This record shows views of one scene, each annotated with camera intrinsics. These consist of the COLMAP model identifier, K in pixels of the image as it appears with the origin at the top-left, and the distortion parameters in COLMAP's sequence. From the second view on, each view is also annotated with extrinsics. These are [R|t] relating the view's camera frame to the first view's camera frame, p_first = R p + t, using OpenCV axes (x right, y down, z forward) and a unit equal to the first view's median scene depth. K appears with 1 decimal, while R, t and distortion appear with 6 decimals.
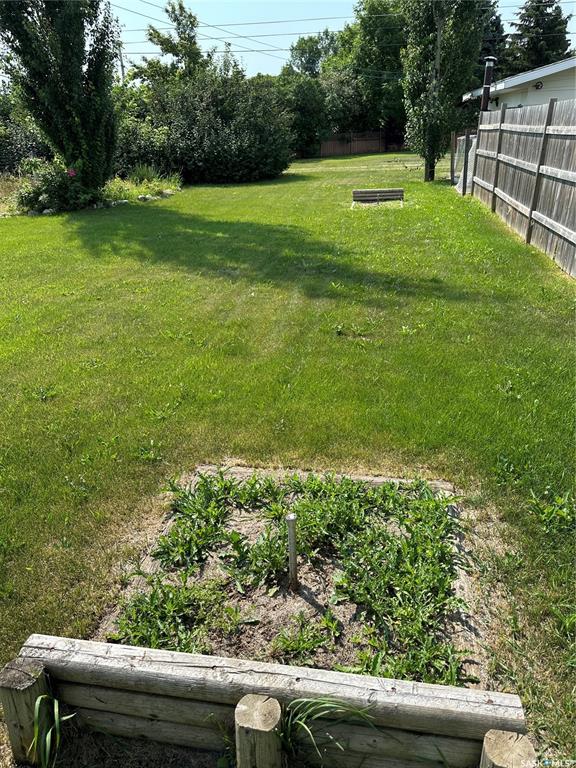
lens RADIAL K [[532.8, 0, 288.0], [0, 532.8, 384.0], [0, 0, 1]] dist [0.051706, -0.072138]
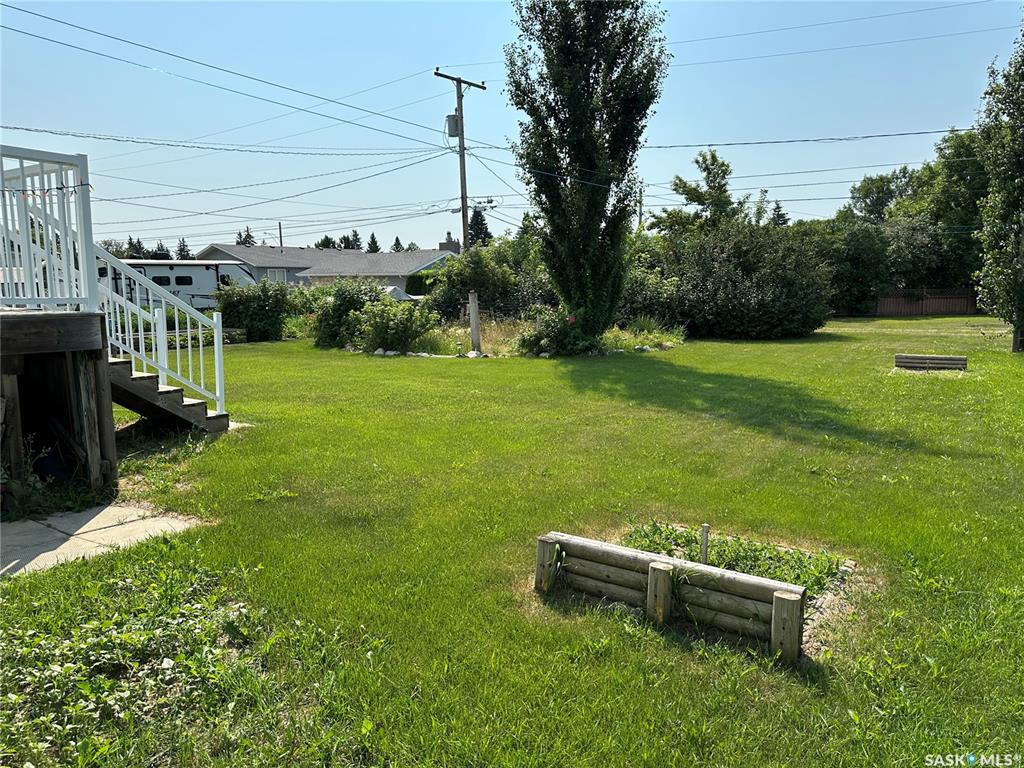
lens RADIAL K [[710.3, 0, 512.0], [0, 710.3, 384.0], [0, 0, 1]] dist [0.051706, -0.072138]
pose [[0.908139, 0.082400, -0.410480, 0.029879], [-0.198165, 0.948259, -0.248063, 0.046873], [0.368801, 0.306618, 0.877480, -0.109446]]
